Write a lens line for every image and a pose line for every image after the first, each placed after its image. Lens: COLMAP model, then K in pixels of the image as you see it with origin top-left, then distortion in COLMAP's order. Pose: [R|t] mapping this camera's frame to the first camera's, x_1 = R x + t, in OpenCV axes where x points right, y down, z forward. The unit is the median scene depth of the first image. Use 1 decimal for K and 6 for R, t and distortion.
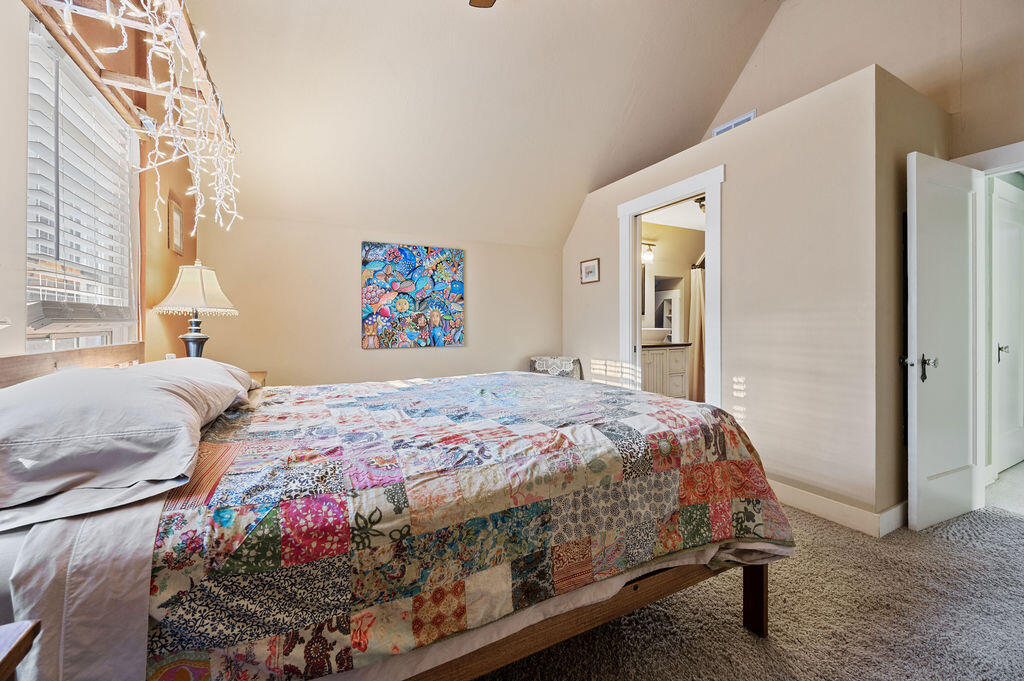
lens RADIAL K [[403.7, 0, 512.5], [0, 403.7, 331.7], [0, 0, 1]] dist [-0.002623, 0.000039]
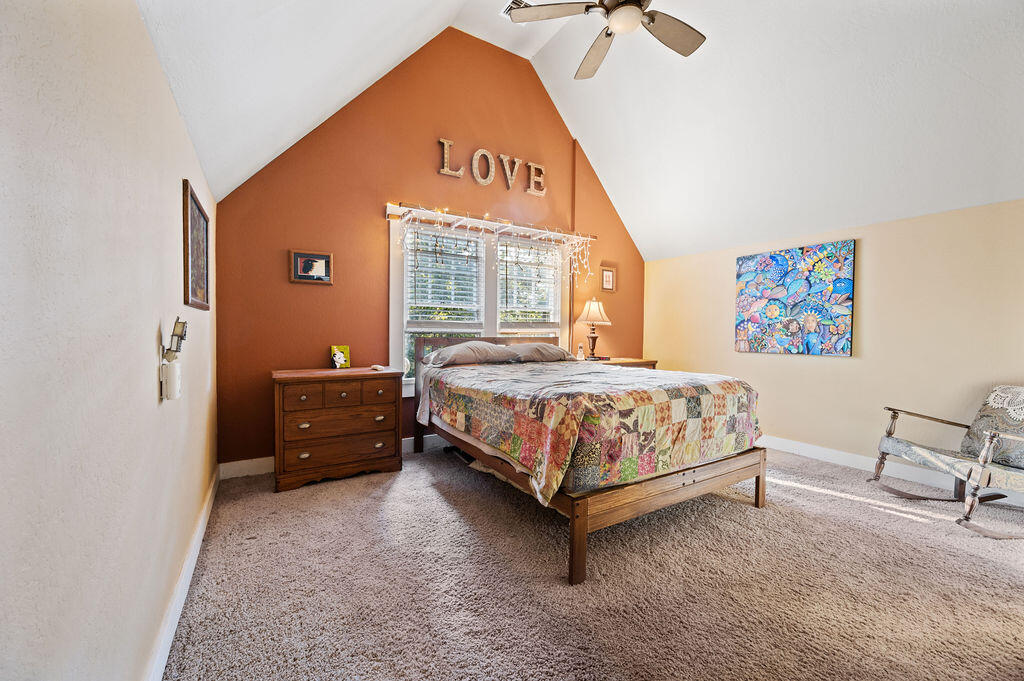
lens RADIAL K [[403.7, 0, 513.4], [0, 403.7, 338.5], [0, 0, 1]] dist [-0.002623, 0.000039]
pose [[0.078598, 0.022309, -0.996657, 0.683436], [-0.020047, 0.999583, 0.020793, -0.005314], [0.996705, 0.018346, 0.079013, 0.267723]]
